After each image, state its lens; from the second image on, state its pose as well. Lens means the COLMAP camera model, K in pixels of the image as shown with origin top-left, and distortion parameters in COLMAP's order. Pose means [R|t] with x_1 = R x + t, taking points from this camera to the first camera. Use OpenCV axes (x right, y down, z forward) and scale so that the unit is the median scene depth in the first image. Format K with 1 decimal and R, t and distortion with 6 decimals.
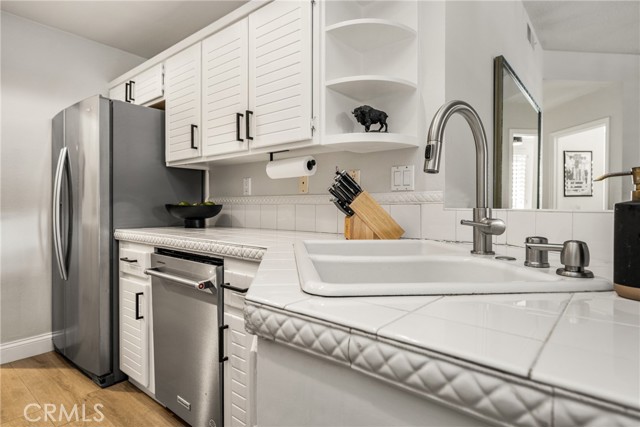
lens RADIAL K [[342.0, 0, 320.0], [0, 342.0, 213.5], [0, 0, 1]] dist [0.003152, -0.000212]
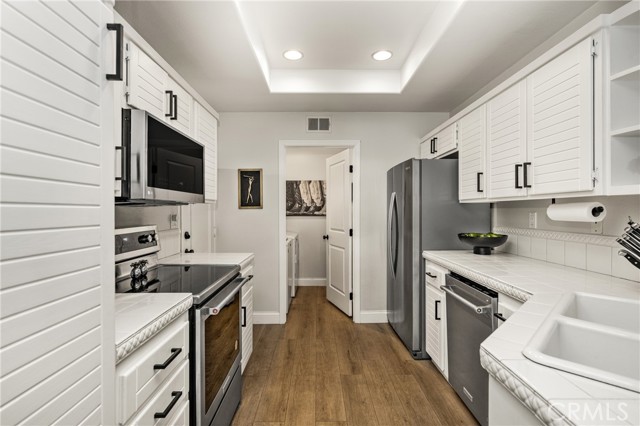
lens RADIAL K [[306.5, 0, 320.0], [0, 306.5, 213.0], [0, 0, 1]] dist [-0.002910, -0.000232]
pose [[0.637240, -0.004269, -0.770653, 0.124337], [-0.004413, 0.999948, -0.009188, -0.108649], [0.770653, 0.009256, 0.637188, -0.158706]]
